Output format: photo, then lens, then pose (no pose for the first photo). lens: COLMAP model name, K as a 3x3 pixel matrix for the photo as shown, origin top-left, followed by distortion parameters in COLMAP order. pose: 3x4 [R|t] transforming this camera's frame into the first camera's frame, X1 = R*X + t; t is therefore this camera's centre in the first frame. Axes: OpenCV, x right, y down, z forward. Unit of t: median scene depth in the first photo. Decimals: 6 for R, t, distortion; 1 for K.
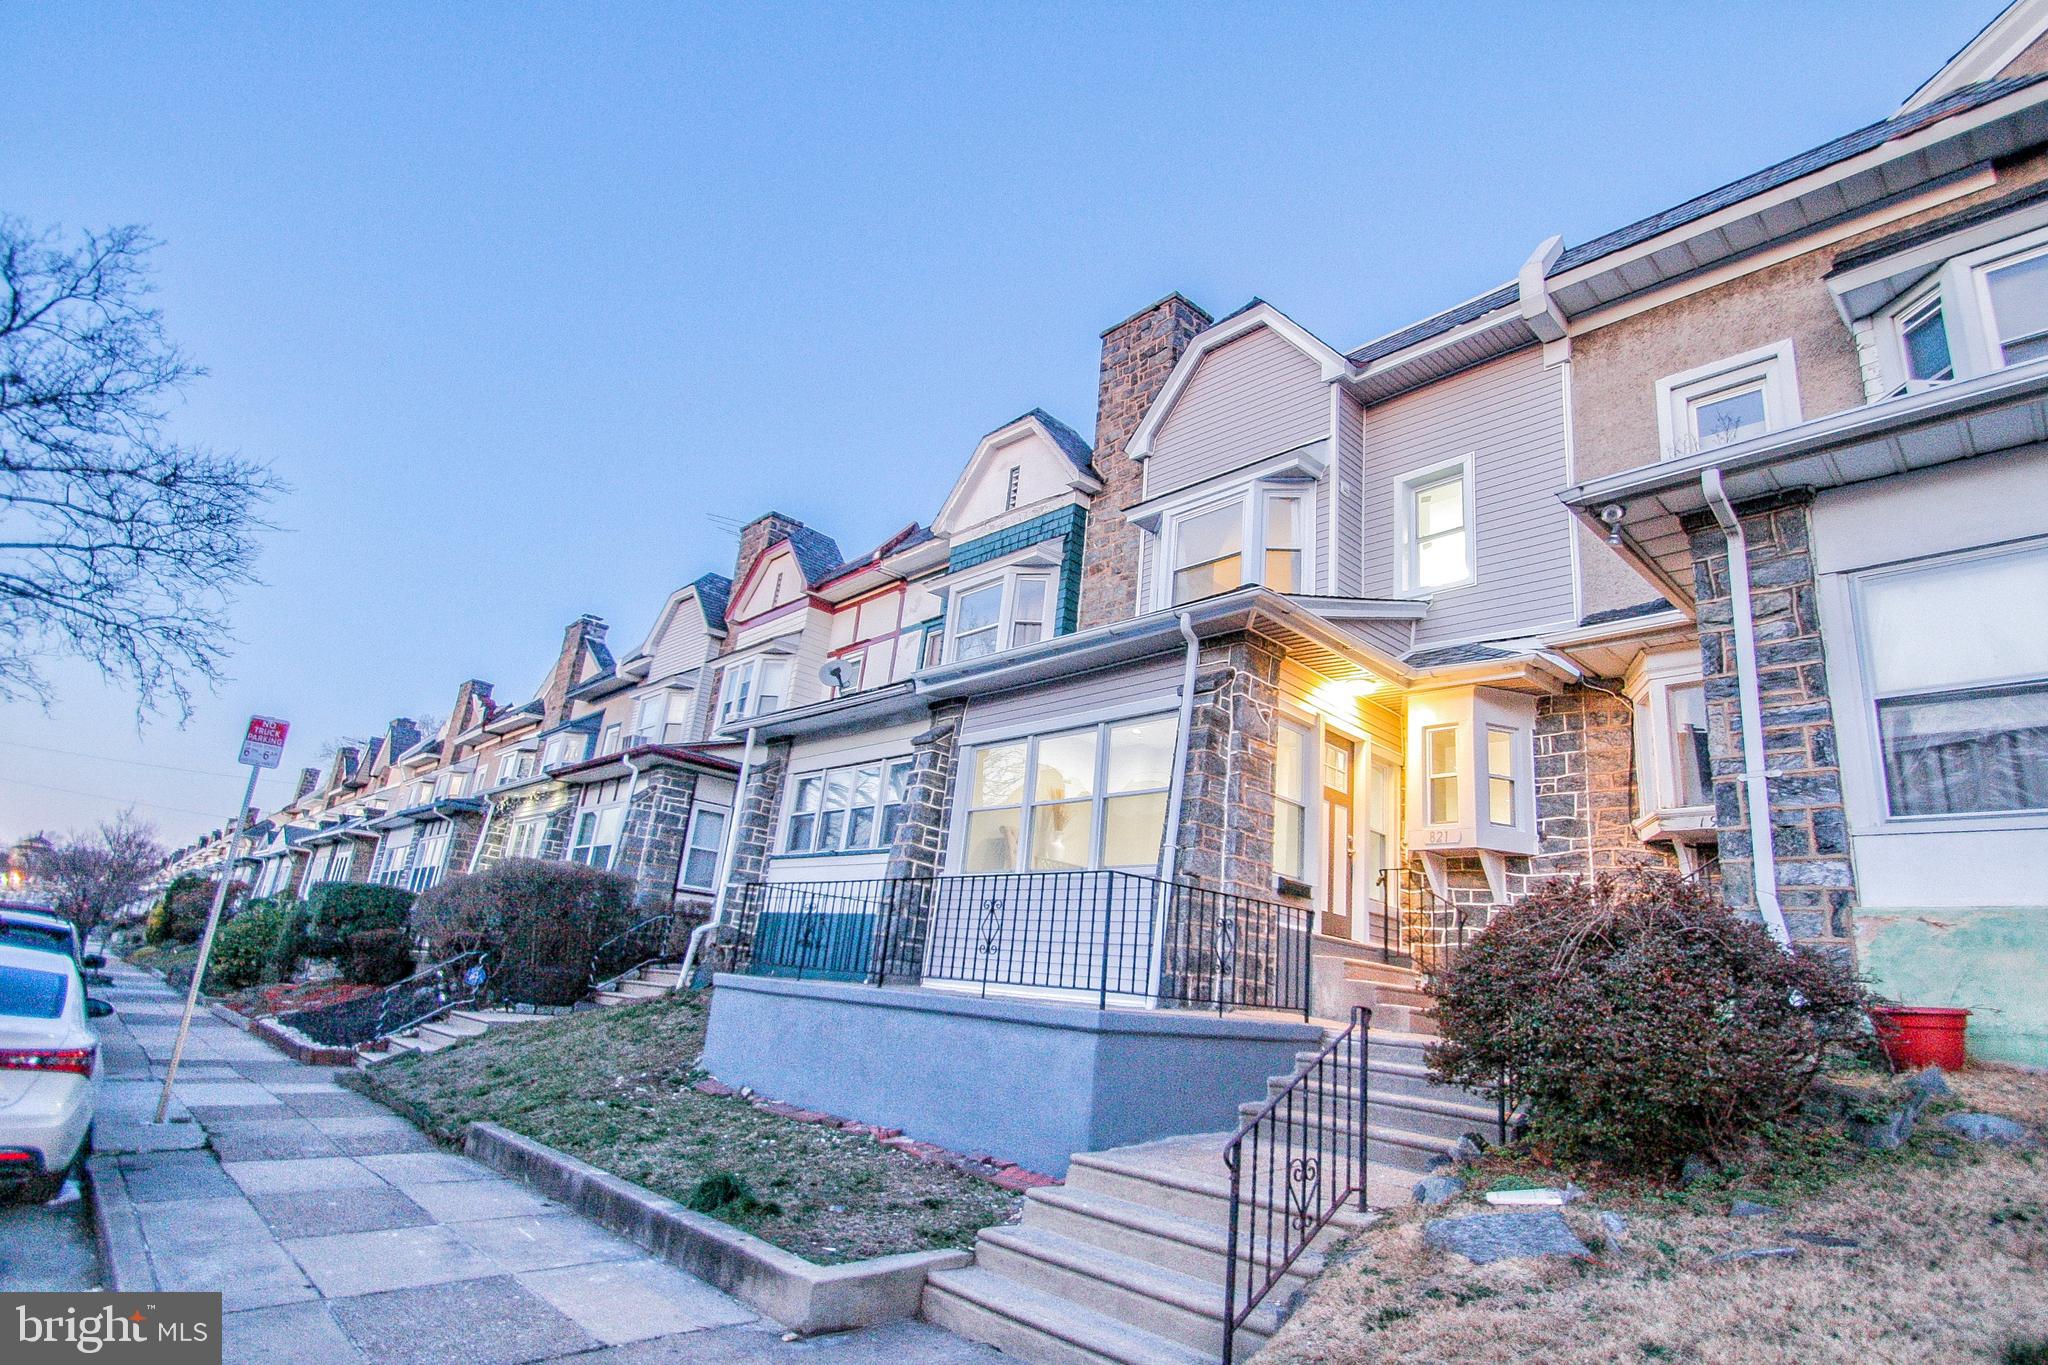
lens RADIAL K [[997.5, 0, 1073.8], [0, 997.5, 706.1], [0, 0, 1]] dist [-0.002185, -0.000906]
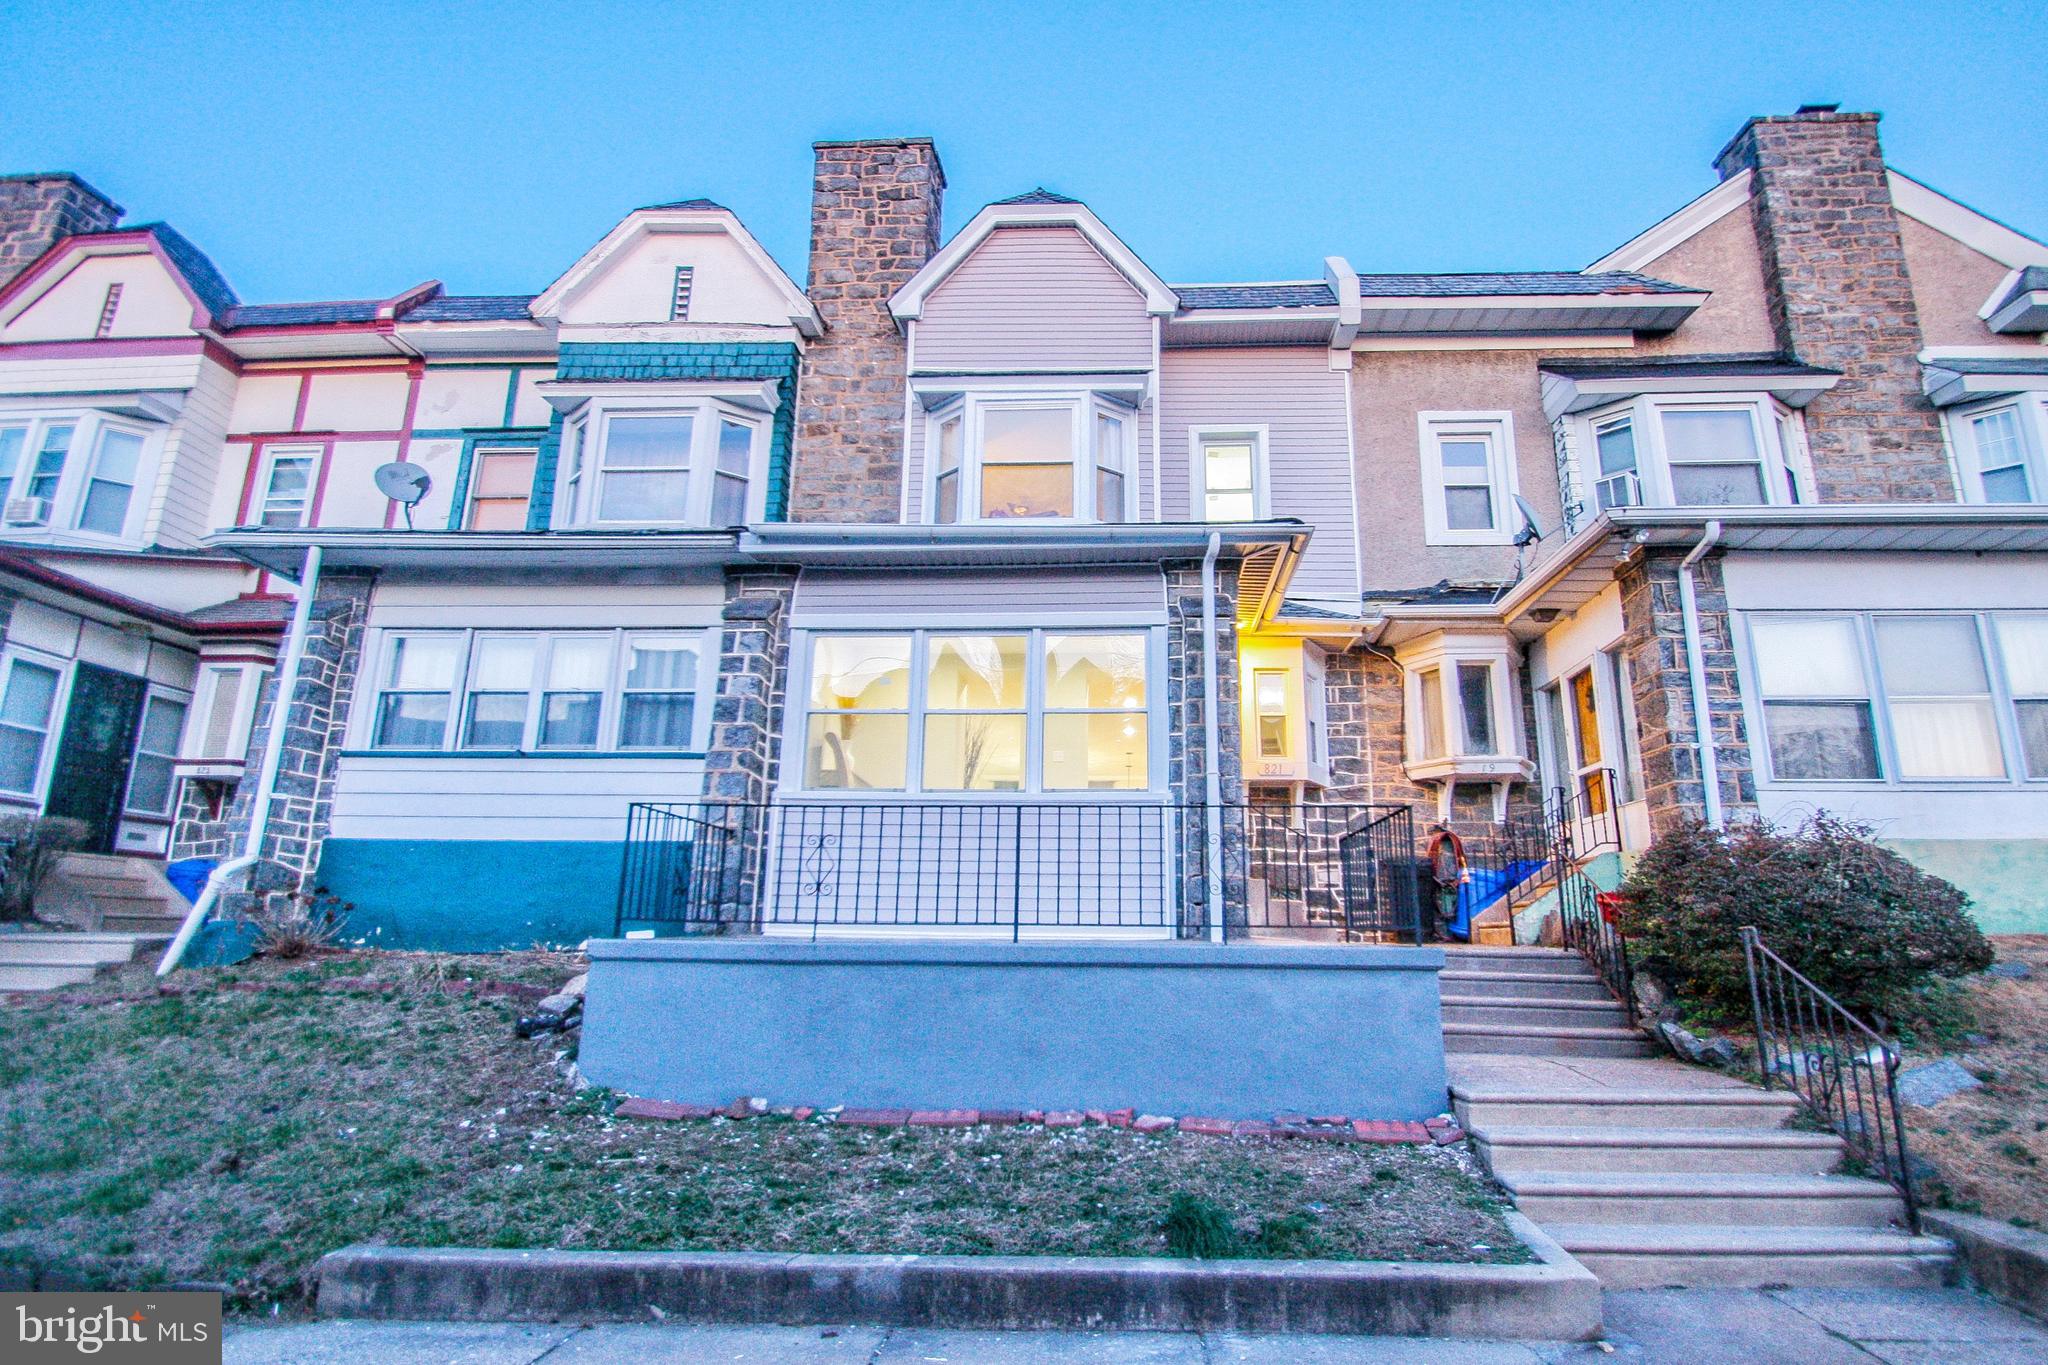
lens RADIAL K [[1001.6, 0, 1059.7], [0, 1001.6, 698.5], [0, 0, 1]] dist [0.013198, -0.018490]
pose [[0.748909, 0.079637, 0.657870, -0.530404], [-0.134615, 0.990336, 0.033362, 0.045151], [-0.648856, -0.113545, 0.752392, 0.300371]]
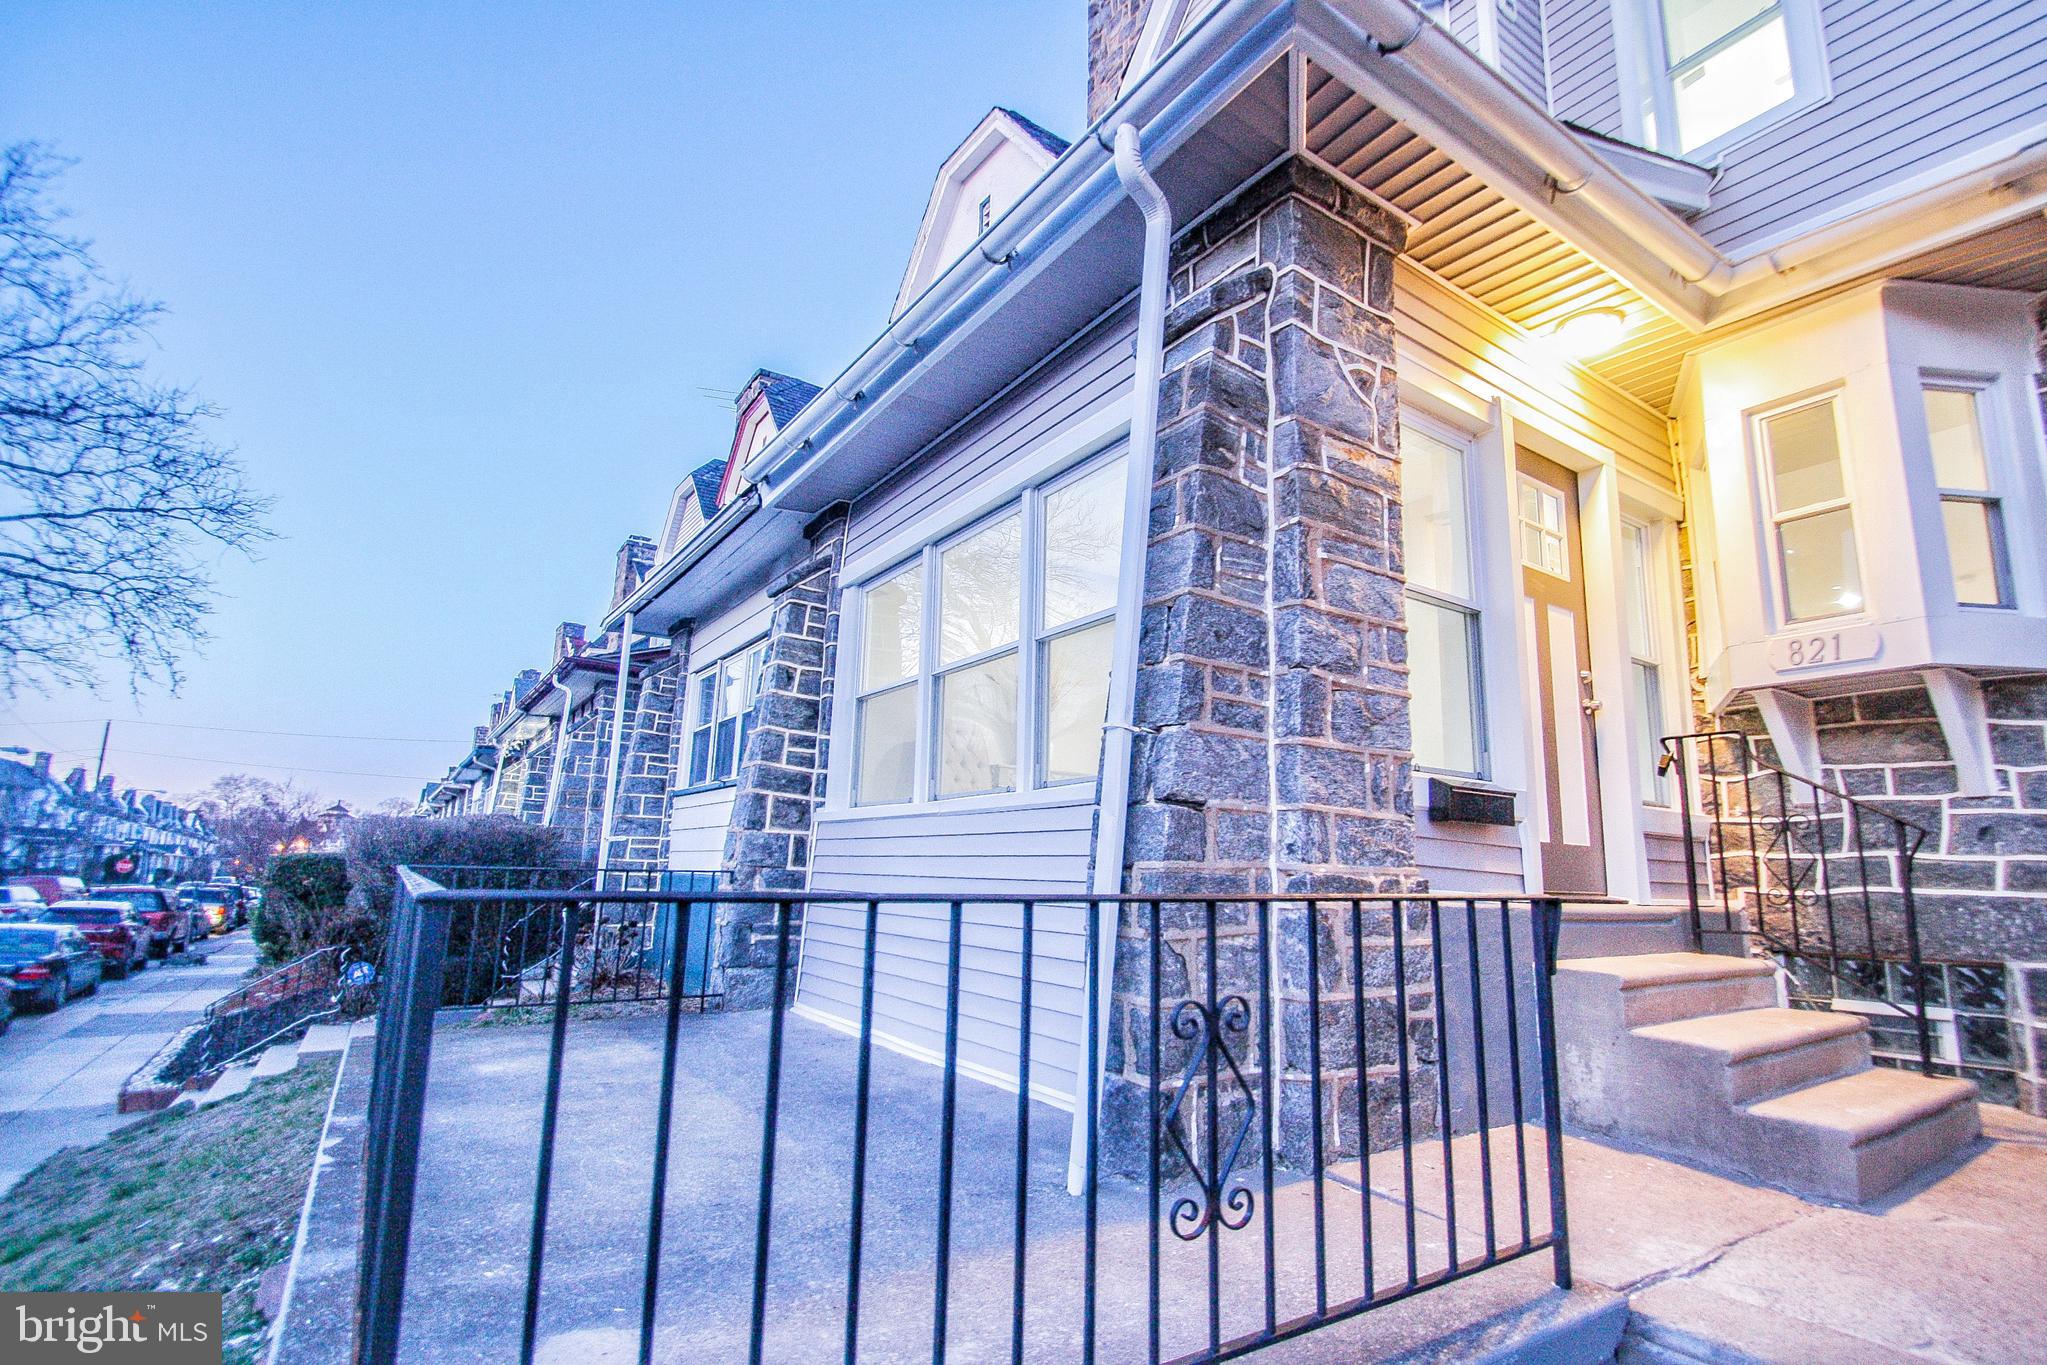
lens RADIAL K [[978.4, 0, 1065.1], [0, 978.4, 696.4], [0, 0, 1]] dist [-0.001305, -0.007681]
pose [[0.983633, -0.093250, -0.154175, 0.108077], [0.107030, 0.990733, 0.083620, 0.077118], [0.144949, -0.098753, 0.984499, 0.513247]]
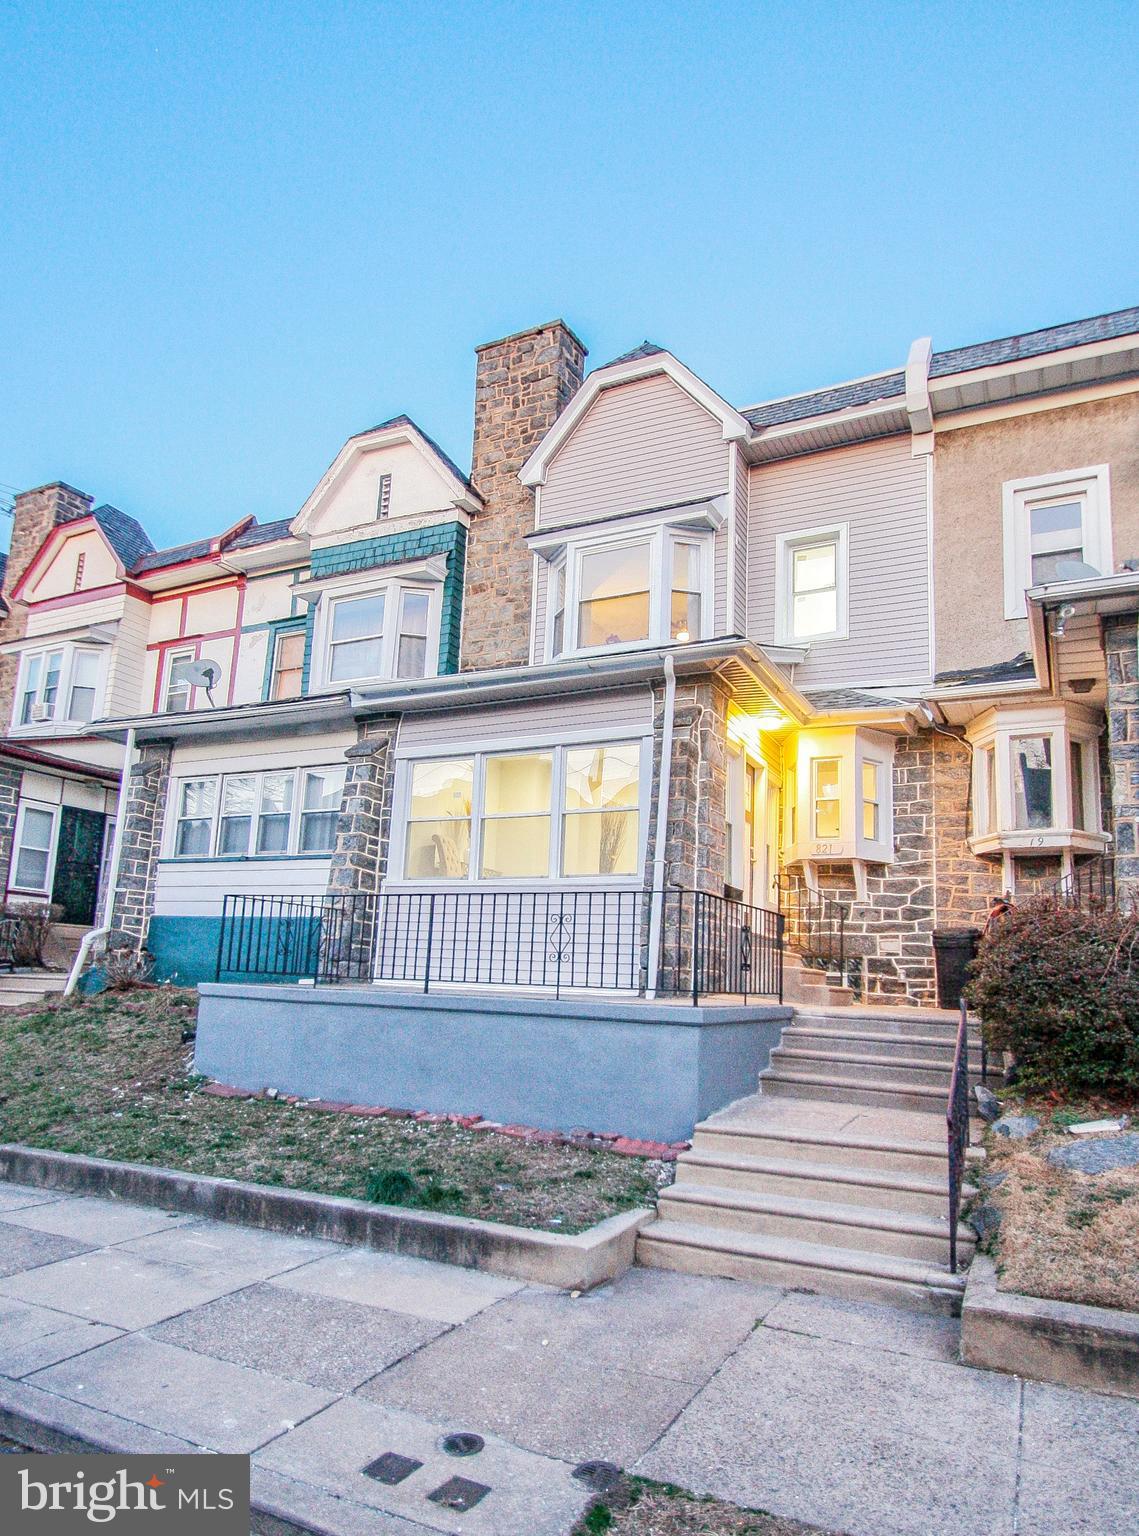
lens RADIAL K [[922.4, 0, 574.8], [0, 922.4, 842.4], [0, 0, 1]] dist [-0.000606, 0.001164]
pose [[0.952021, 0.000913, 0.306031, -0.261662], [-0.046883, 0.988626, 0.142898, -0.024008], [-0.302420, -0.150389, 0.941236, 0.018809]]
